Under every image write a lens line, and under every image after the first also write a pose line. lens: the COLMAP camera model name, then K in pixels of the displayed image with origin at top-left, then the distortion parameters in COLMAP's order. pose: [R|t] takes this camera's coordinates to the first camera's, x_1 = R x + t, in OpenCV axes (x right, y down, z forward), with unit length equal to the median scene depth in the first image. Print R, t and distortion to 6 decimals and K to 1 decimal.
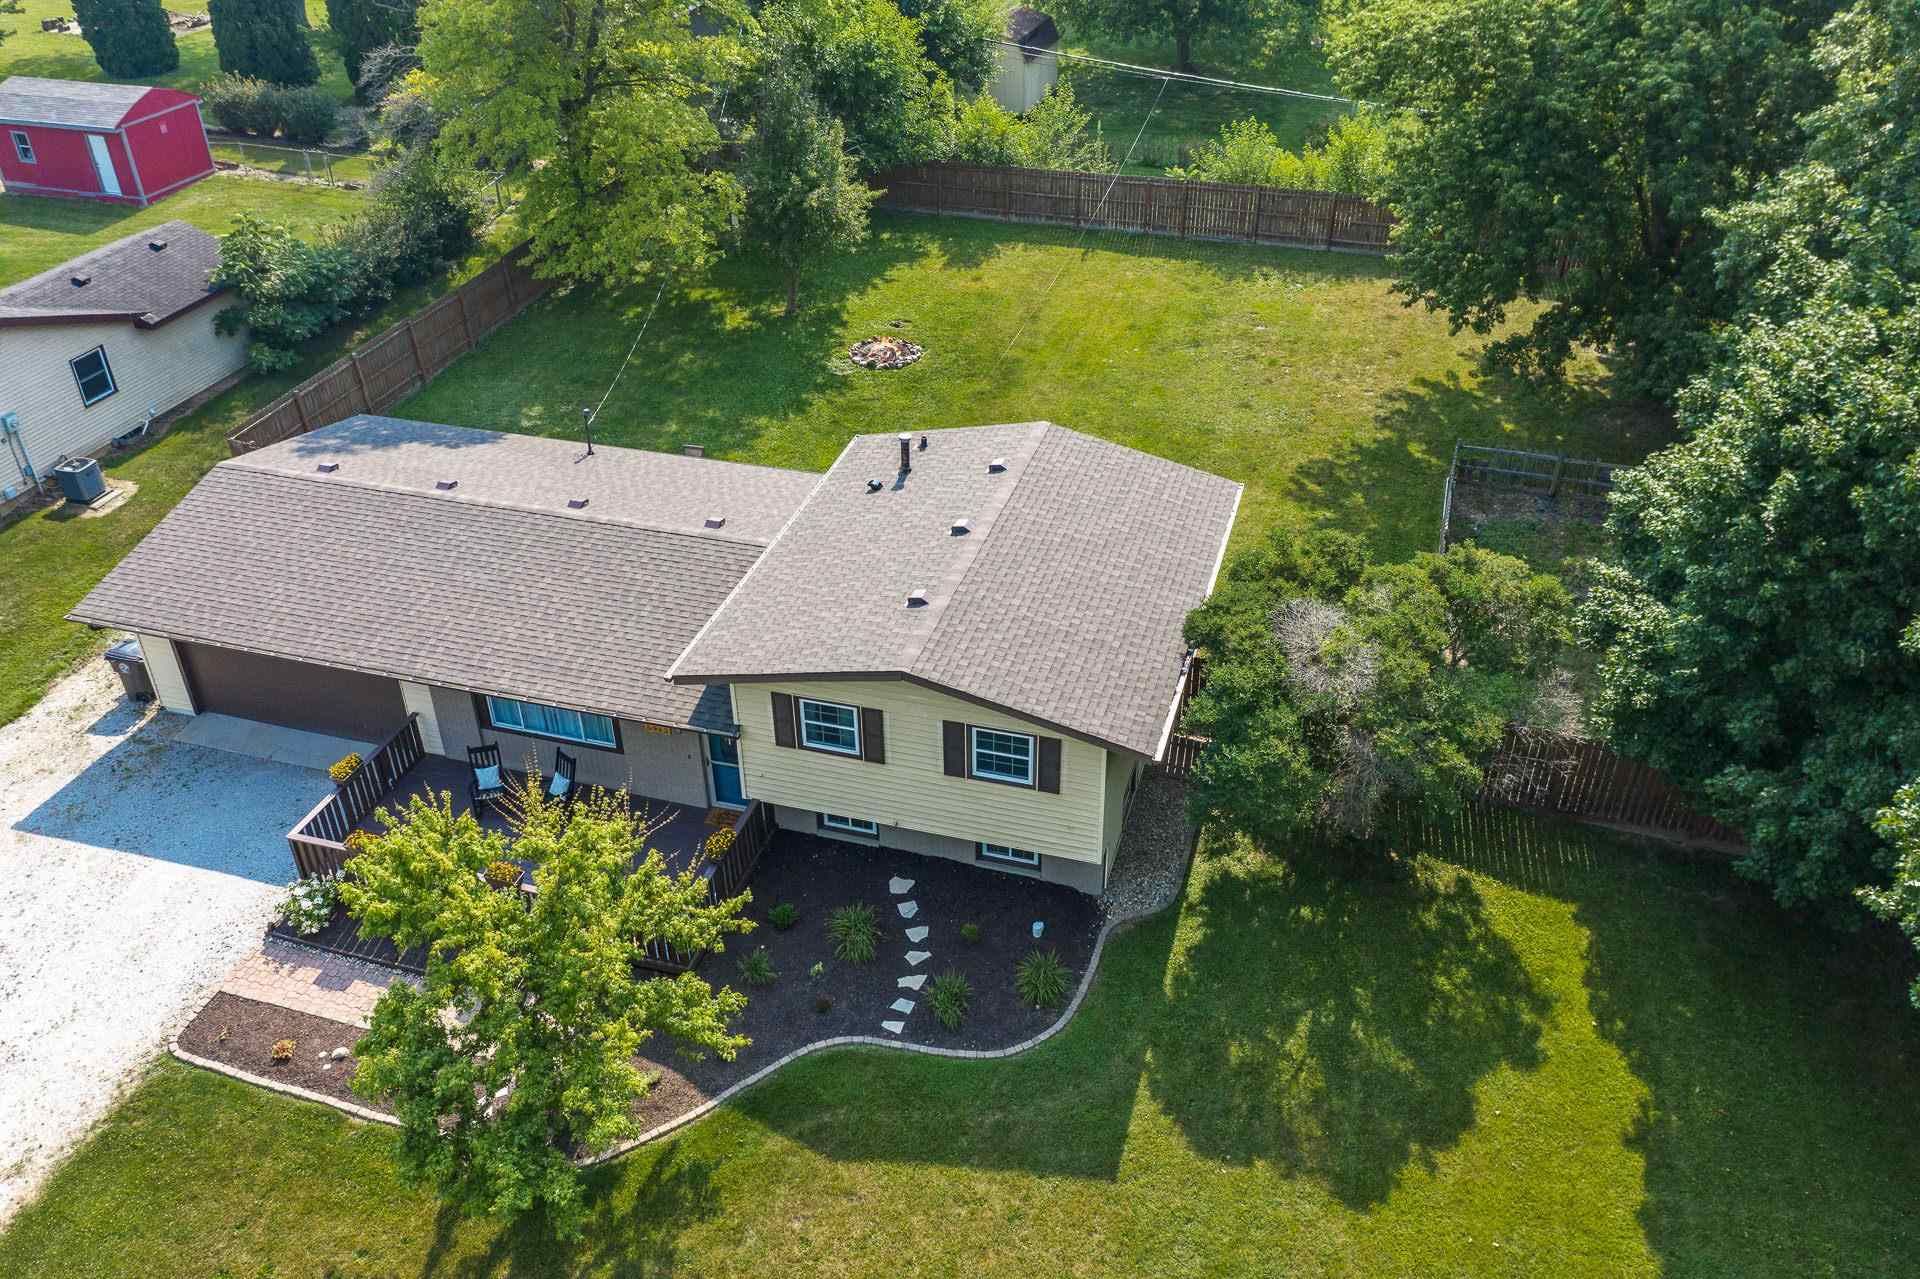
lens RADIAL K [[1552.9, 0, 949.9], [0, 1552.9, 632.3], [0, 0, 1]] dist [0.004743, 0.003657]
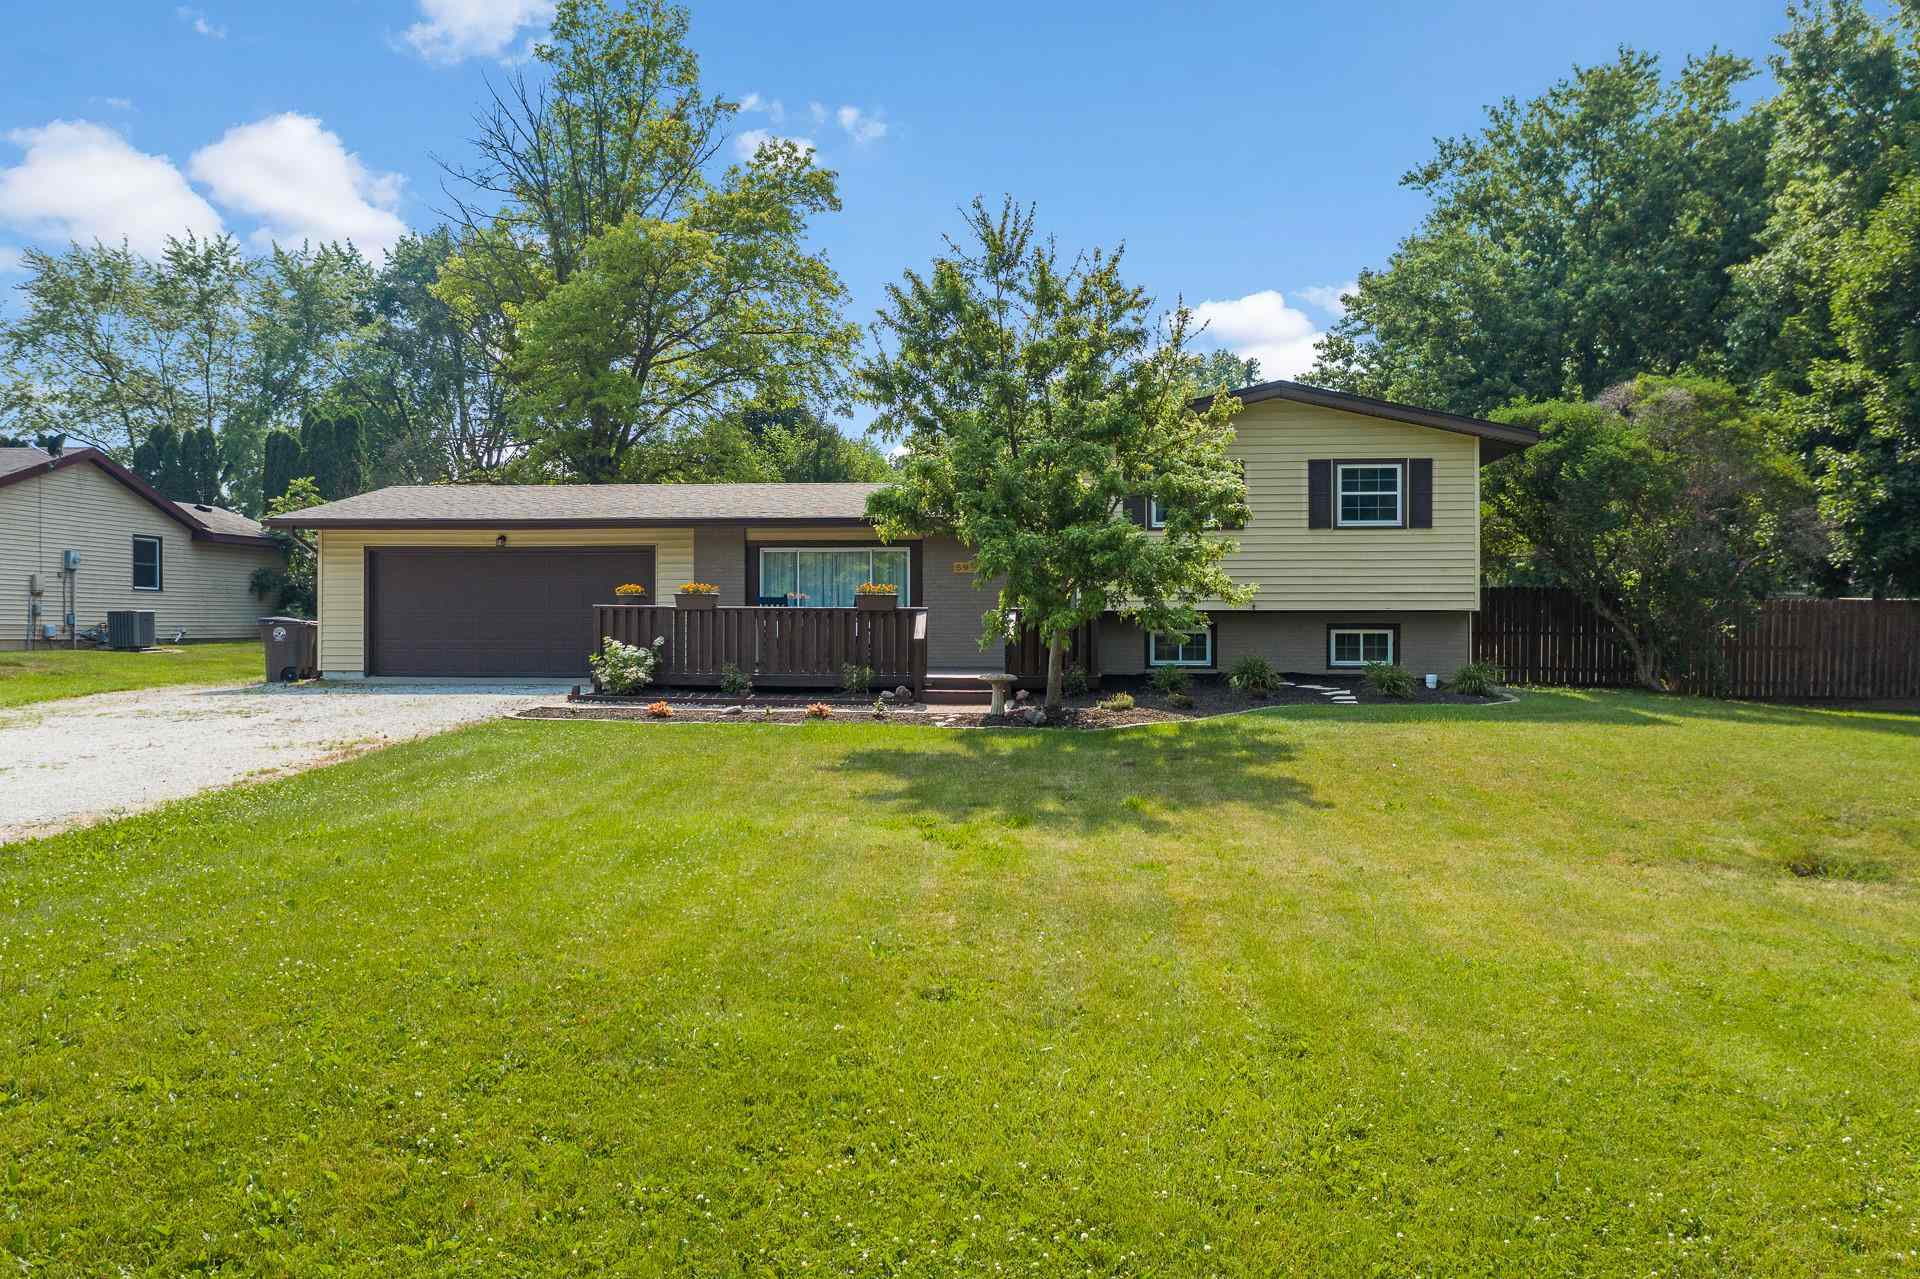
lens RADIAL K [[1552.9, 0, 949.9], [0, 1552.9, 632.3], [0, 0, 1]] dist [0.004743, 0.003657]
pose [[0.978492, 0.009239, 0.206076, -0.353460], [0.104414, 0.839384, -0.533415, 0.535617], [-0.177905, 0.543460, 0.820366, 0.230302]]
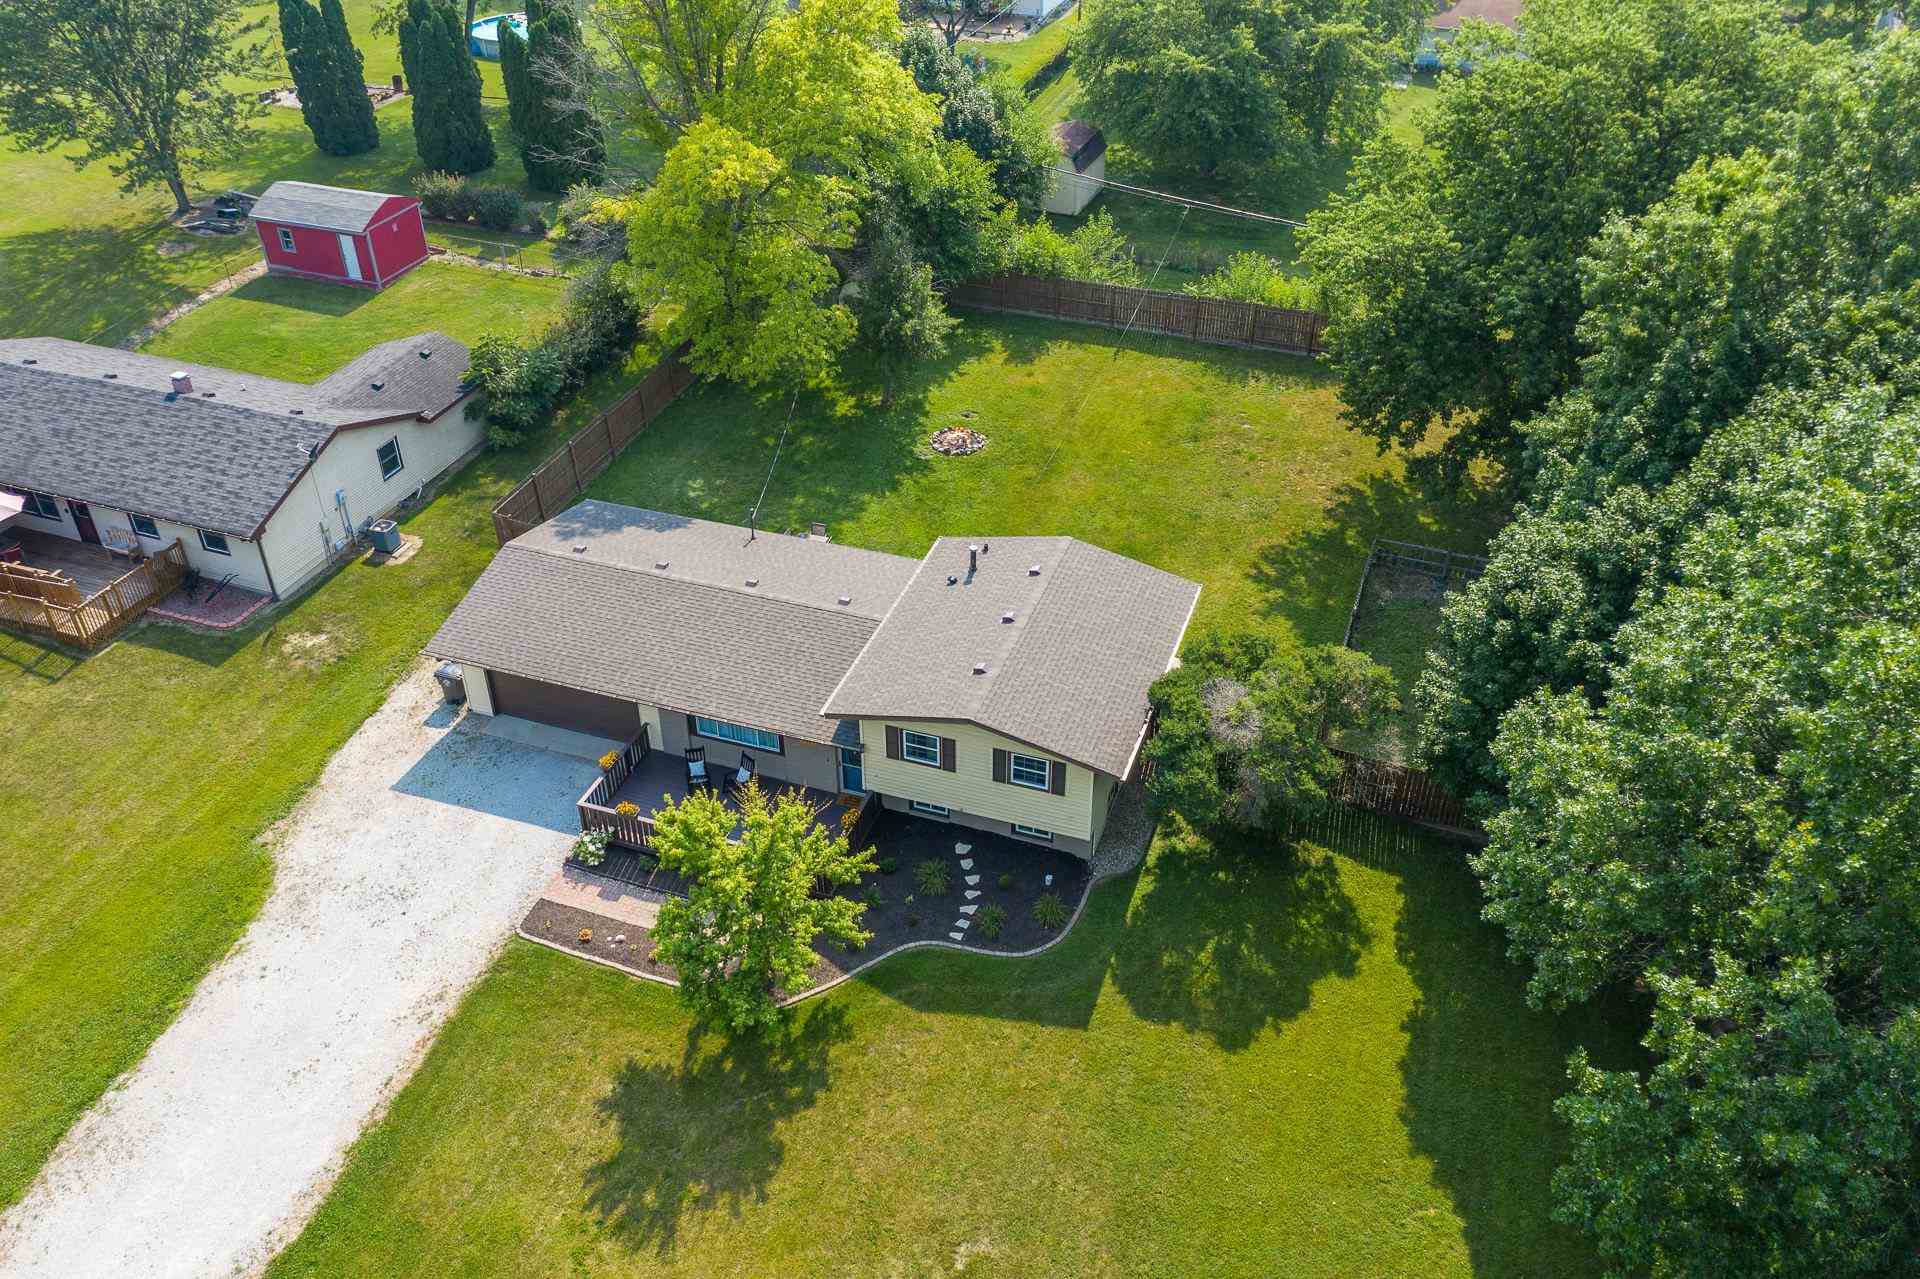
lens RADIAL K [[1552.9, 0, 949.9], [0, 1552.9, 632.3], [0, 0, 1]] dist [0.004743, 0.003657]
pose [[0.998953, 0.032750, -0.031953, -0.001389], [-0.031647, 0.998905, 0.034453, -0.094705], [0.033046, -0.033406, 0.998895, -0.487034]]
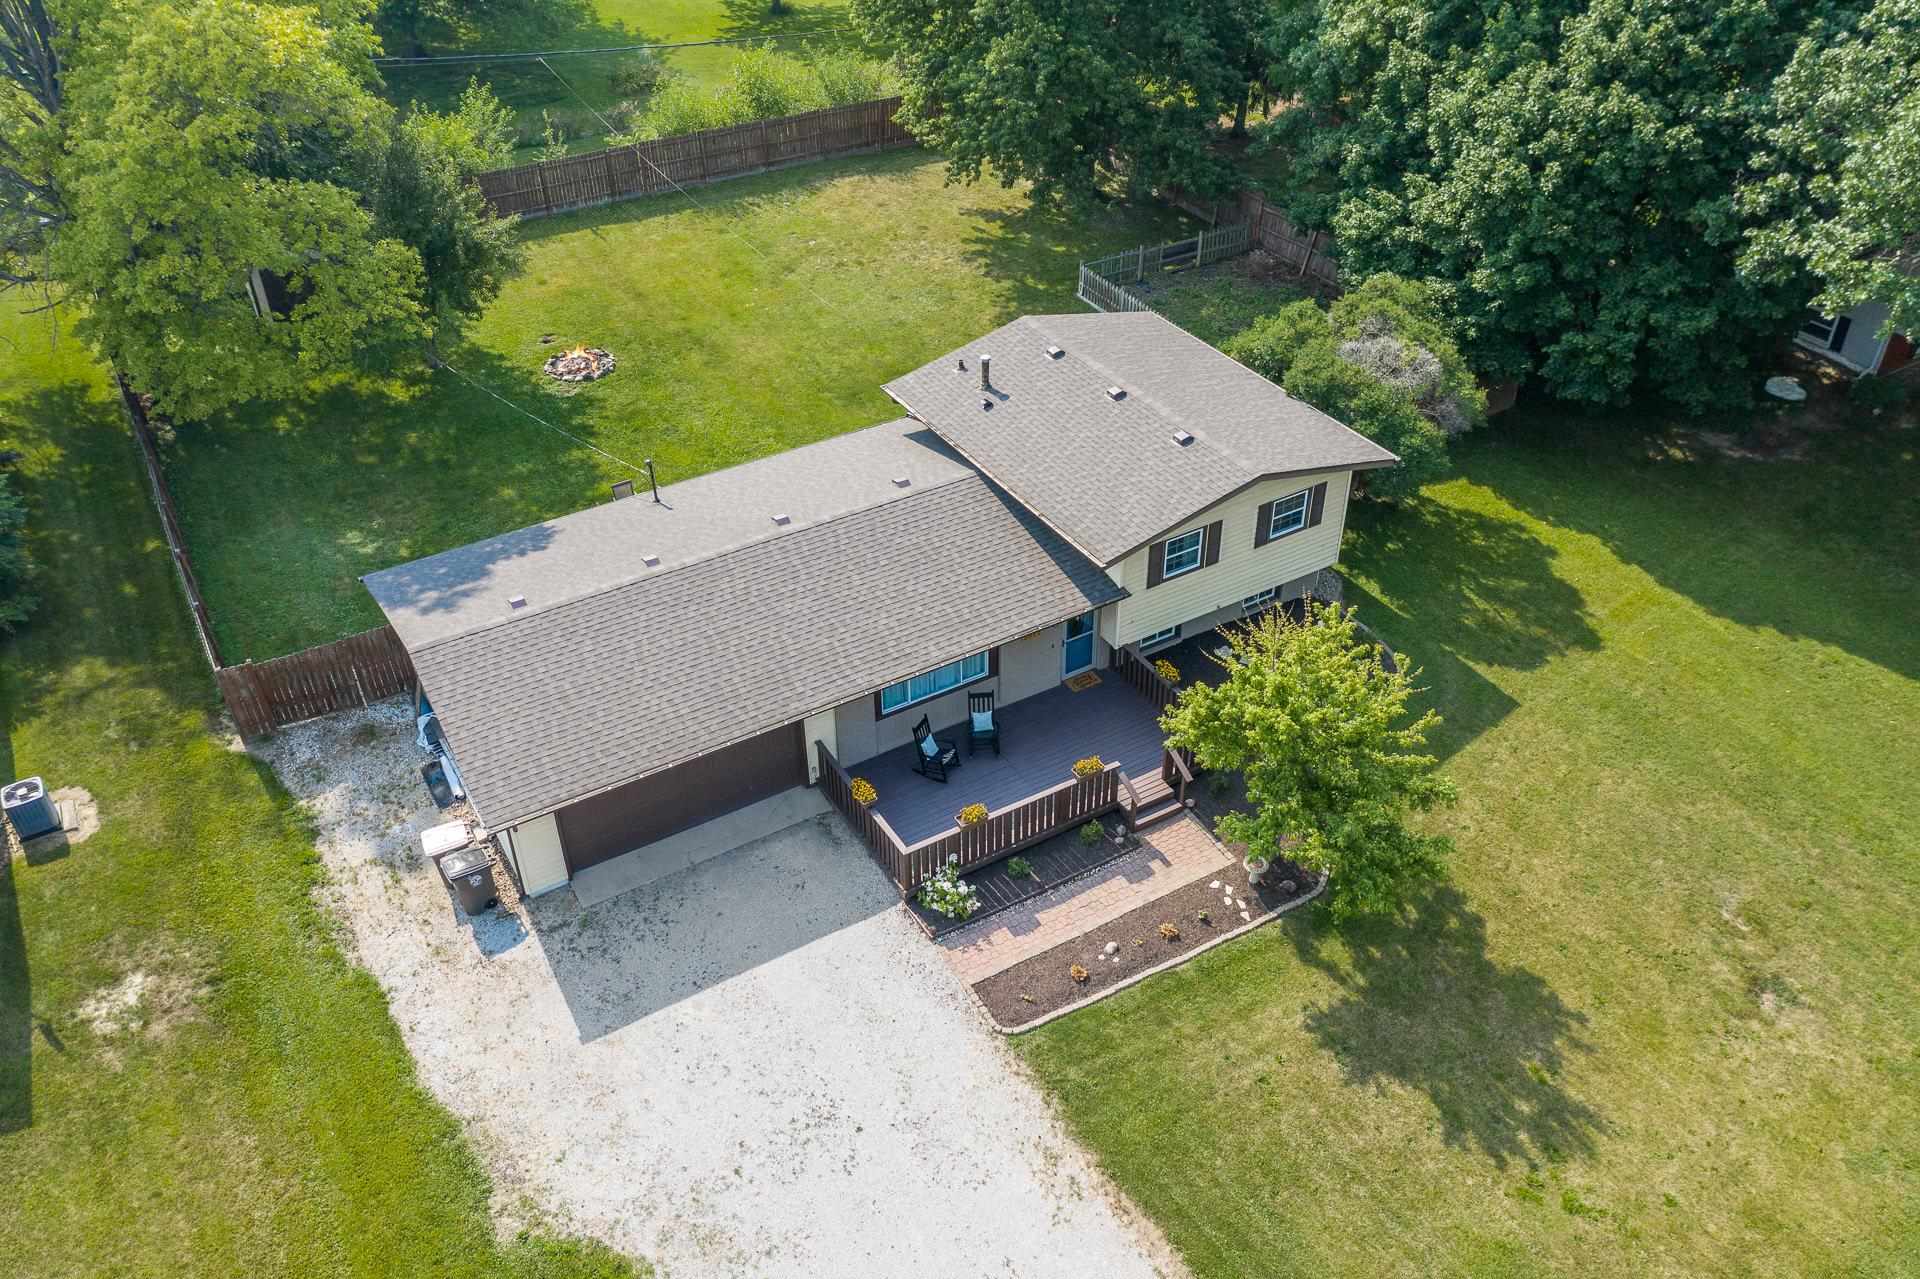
lens RADIAL K [[1525.7, 0, 988.3], [0, 1525.7, 641.1], [0, 0, 1]] dist [0.004930, -0.002053]
pose [[0.670128, -0.439482, 0.598150, -0.824250], [0.406559, 0.891560, 0.199578, -0.163492], [-0.620997, 0.109441, 0.776135, 0.101598]]
